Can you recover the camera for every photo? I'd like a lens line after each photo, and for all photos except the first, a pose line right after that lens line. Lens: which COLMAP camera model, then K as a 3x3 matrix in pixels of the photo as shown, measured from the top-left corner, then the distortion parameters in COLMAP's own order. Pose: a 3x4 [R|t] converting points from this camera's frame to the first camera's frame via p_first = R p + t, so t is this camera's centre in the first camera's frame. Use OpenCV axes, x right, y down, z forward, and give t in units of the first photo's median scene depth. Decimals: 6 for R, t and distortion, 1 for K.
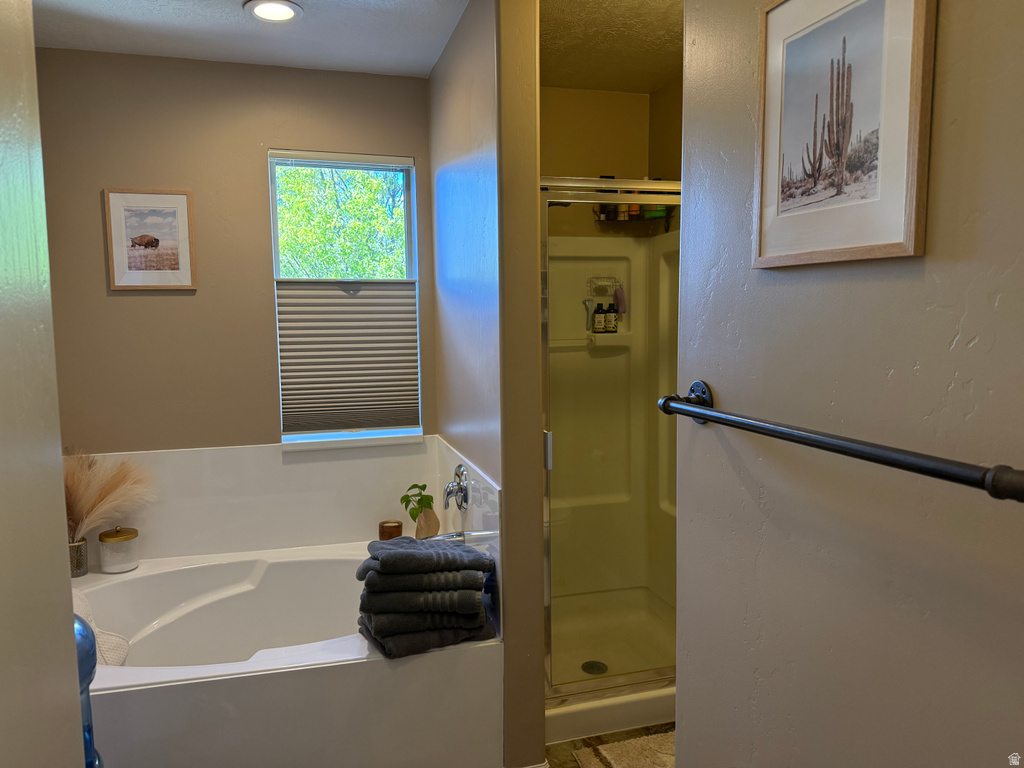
lens RADIAL K [[723.4, 0, 475.8], [0, 723.4, 378.1], [0, 0, 1]] dist [0.091195, -0.116674]
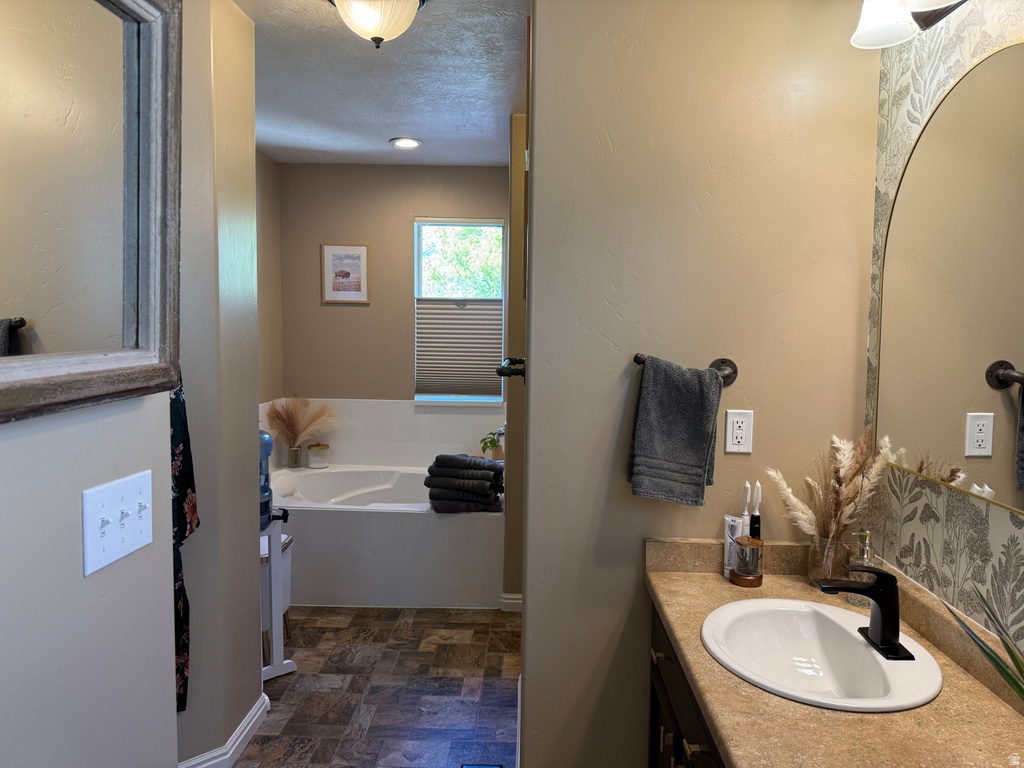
lens RADIAL K [[723.4, 0, 510.1], [0, 723.4, 380.7], [0, 0, 1]] dist [0.091195, -0.116674]
pose [[0.958531, 0.047915, -0.280931, 0.396138], [-0.050970, 0.998694, -0.003573, 0.043623], [0.280393, 0.017744, 0.959721, -0.484748]]
